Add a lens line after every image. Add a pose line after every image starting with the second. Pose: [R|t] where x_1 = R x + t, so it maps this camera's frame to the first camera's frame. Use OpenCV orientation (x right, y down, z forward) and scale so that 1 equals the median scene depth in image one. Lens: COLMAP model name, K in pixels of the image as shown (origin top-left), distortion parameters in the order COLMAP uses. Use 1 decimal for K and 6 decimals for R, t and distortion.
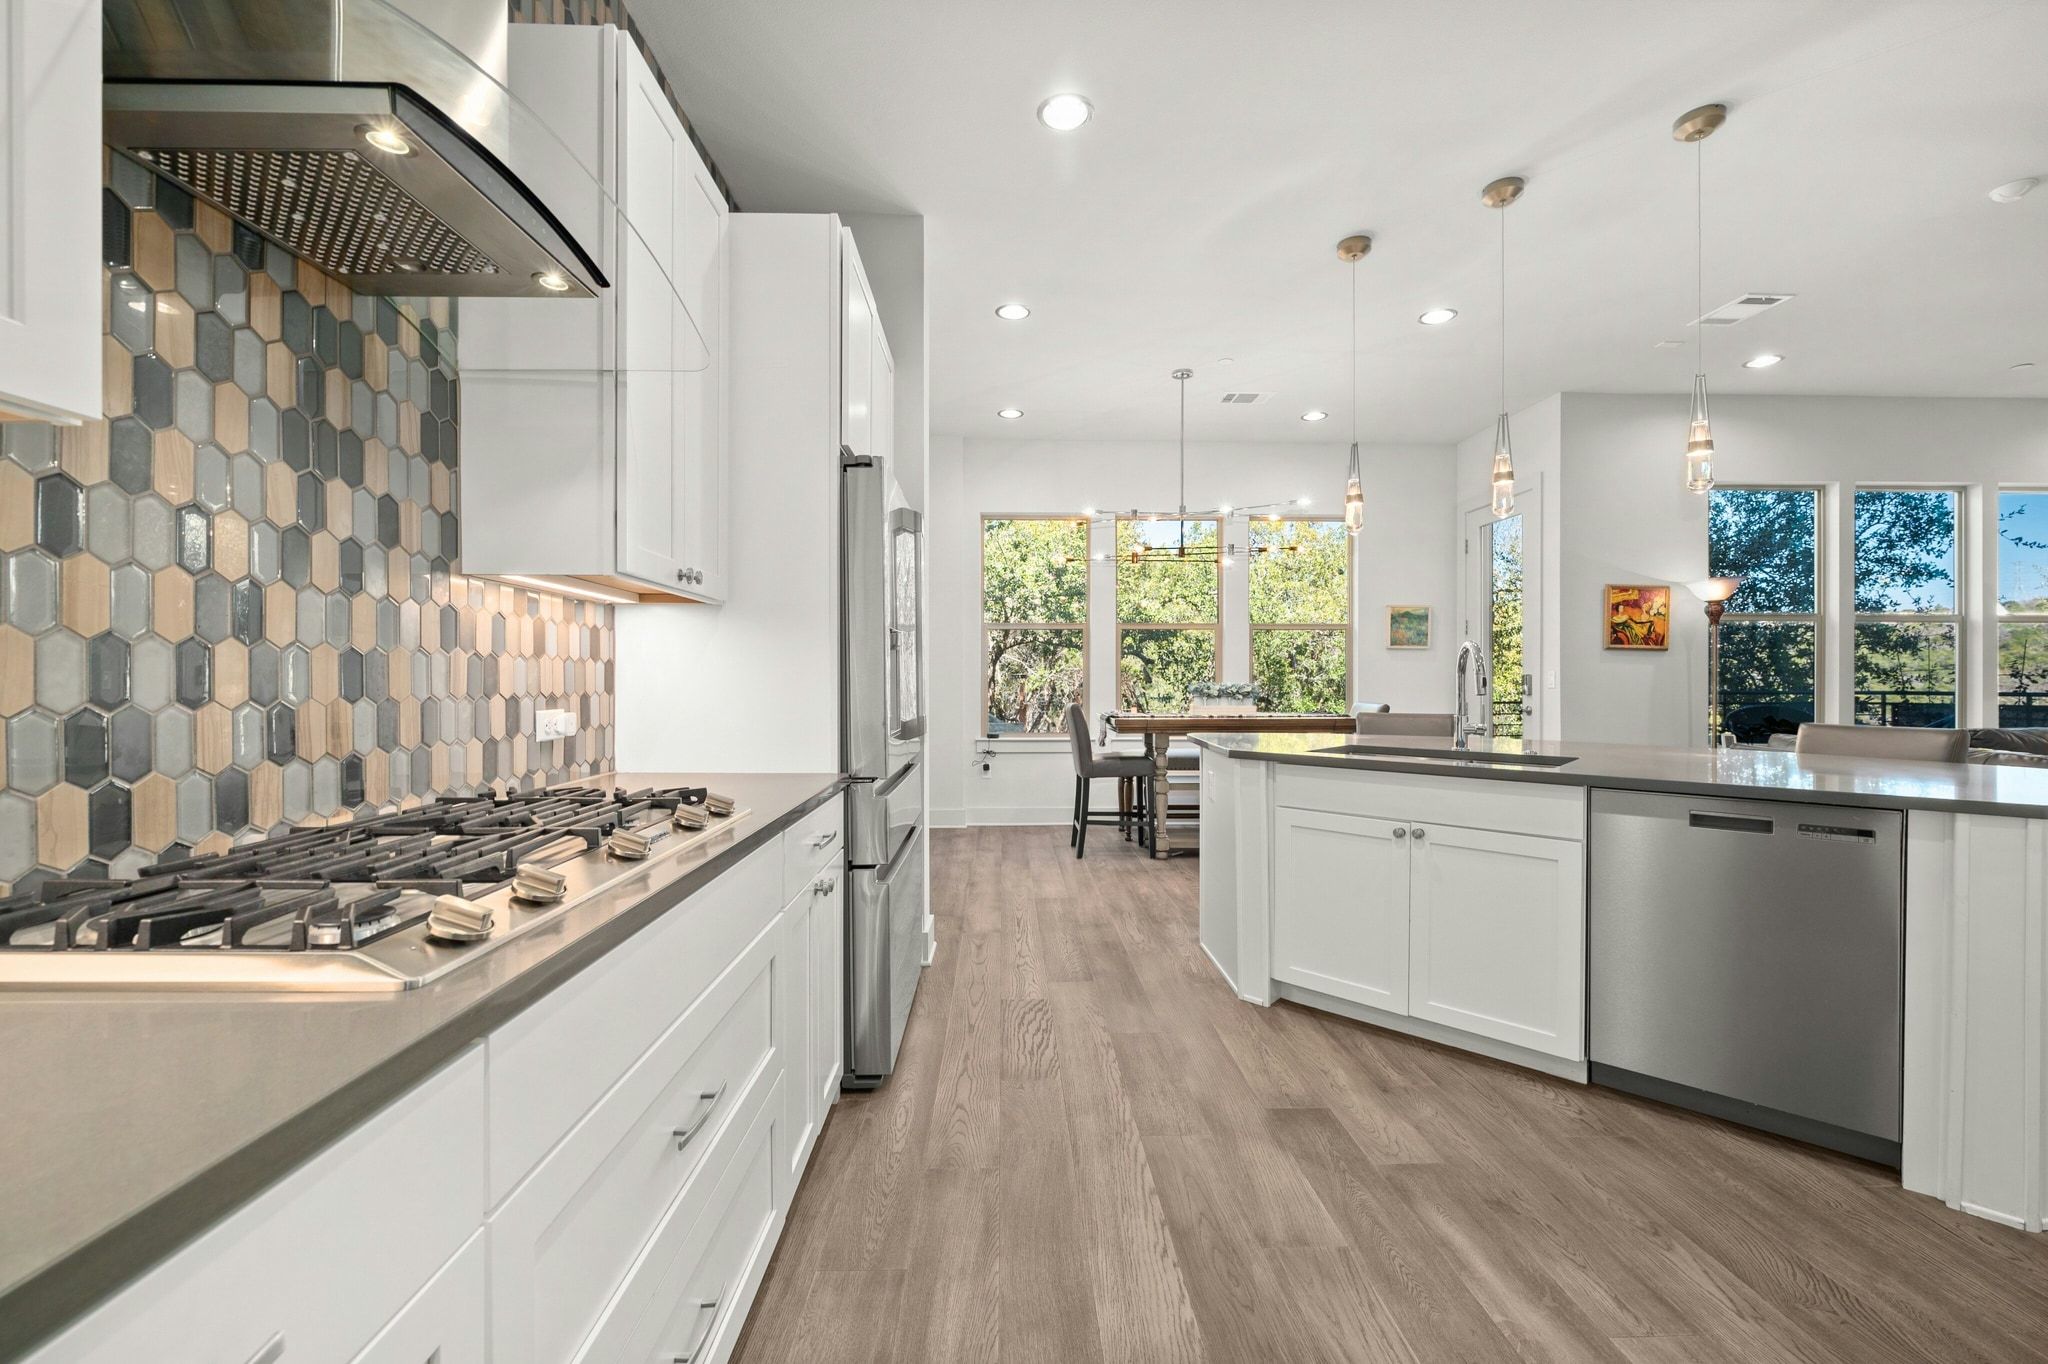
lens RADIAL K [[826.2, 0, 1025.7], [0, 826.2, 680.8], [0, 0, 1]] dist [-0.002541, -0.000374]
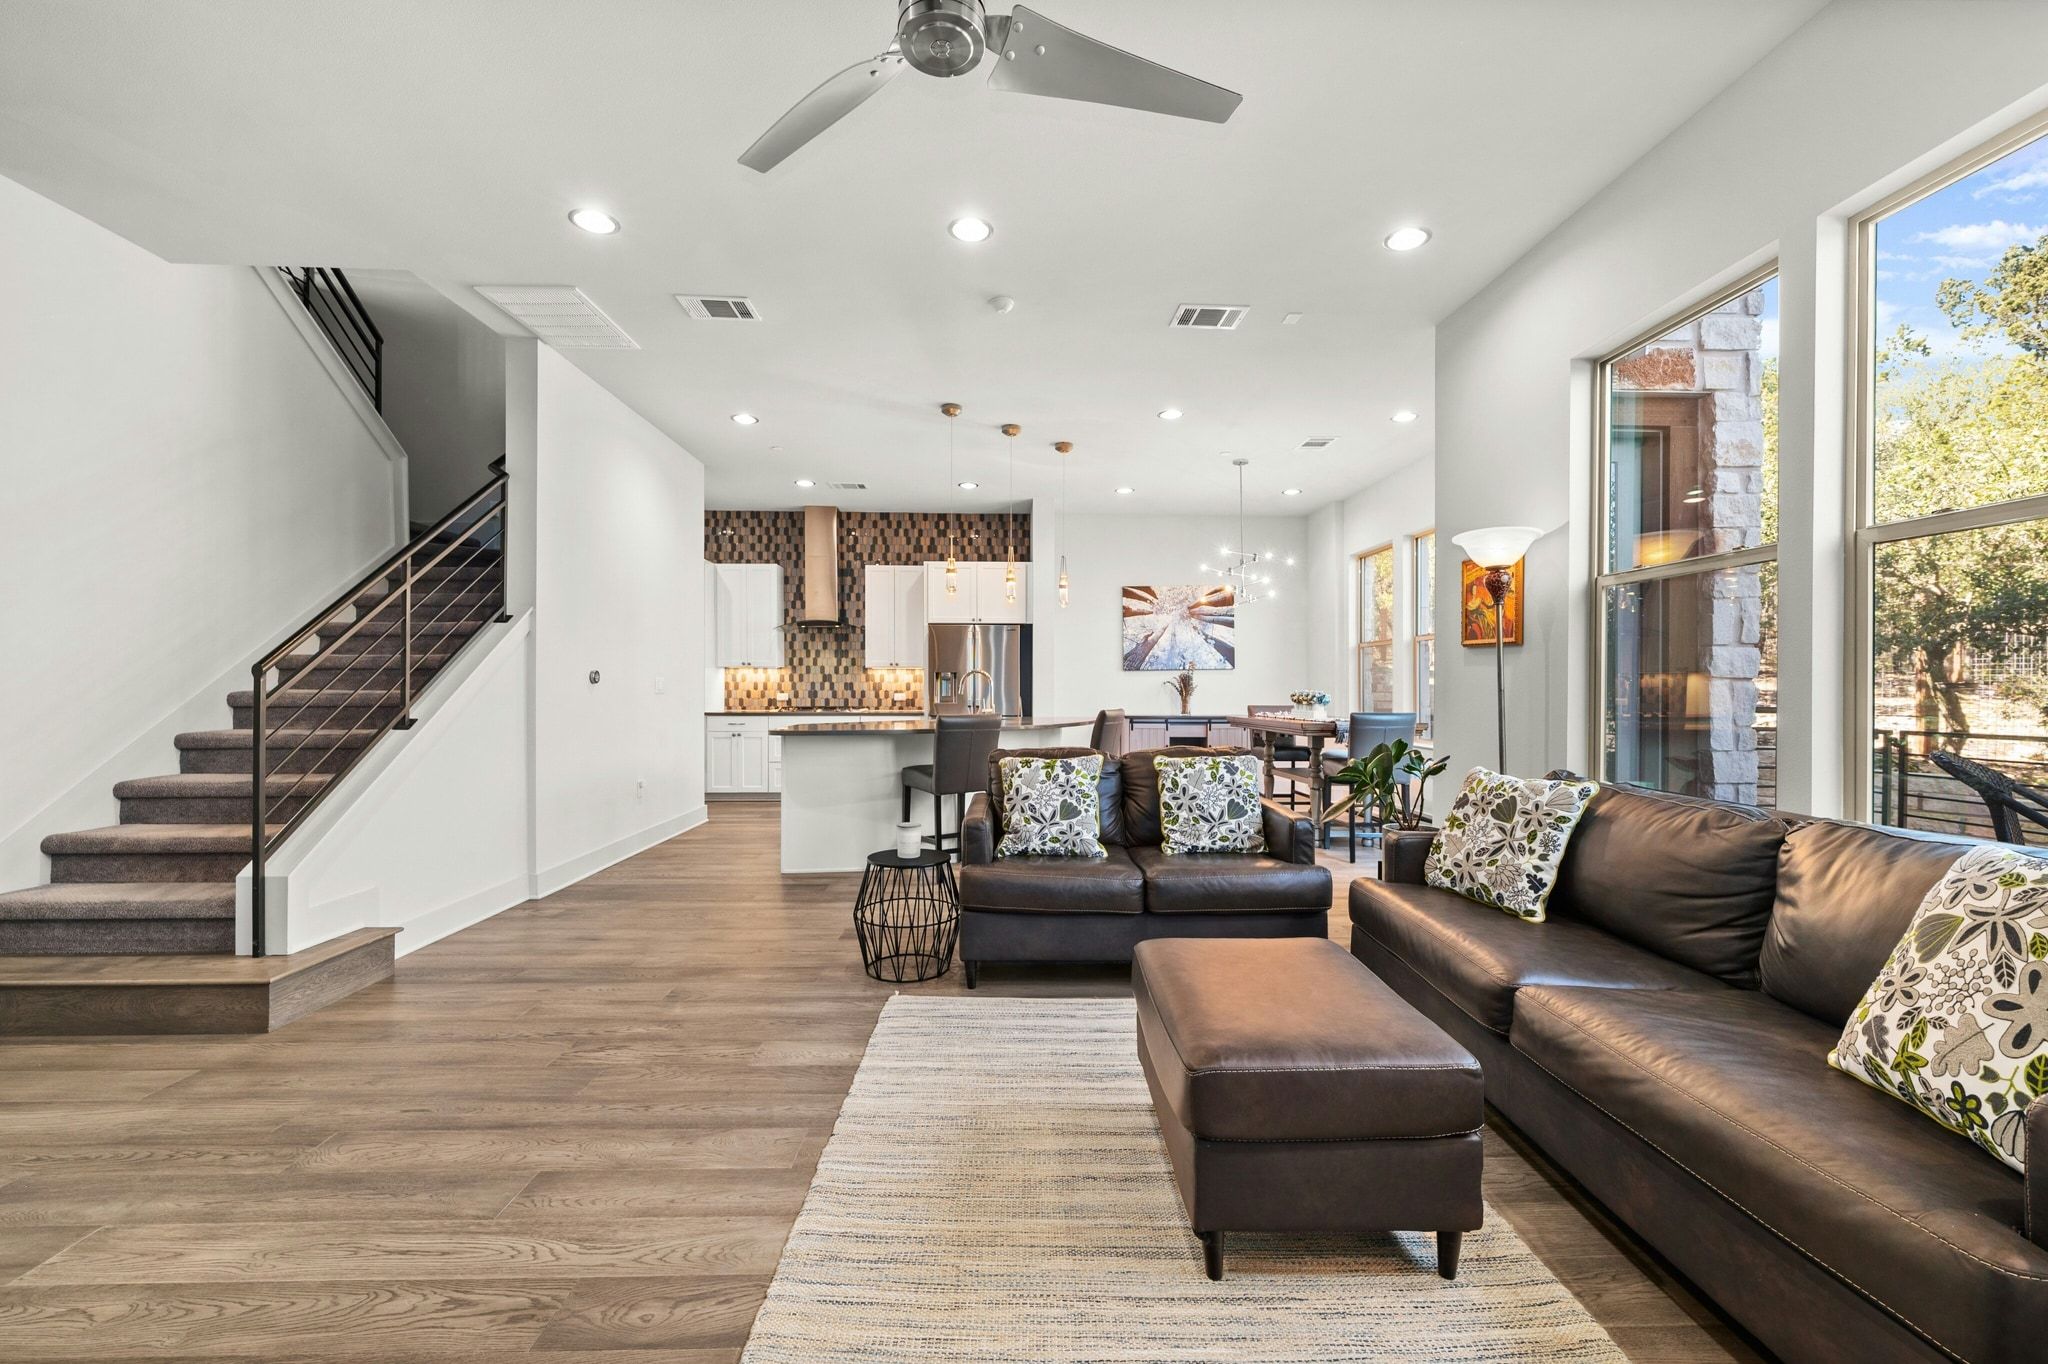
lens RADIAL K [[826.2, 0, 1030.0], [0, 826.2, 693.5], [0, 0, 1]] dist [-0.002541, -0.000374]
pose [[-0.004815, 0.005821, -0.999971, 3.410738], [-0.004774, 0.999972, 0.005844, 0.002906], [0.999977, 0.004802, -0.004787, 1.469078]]
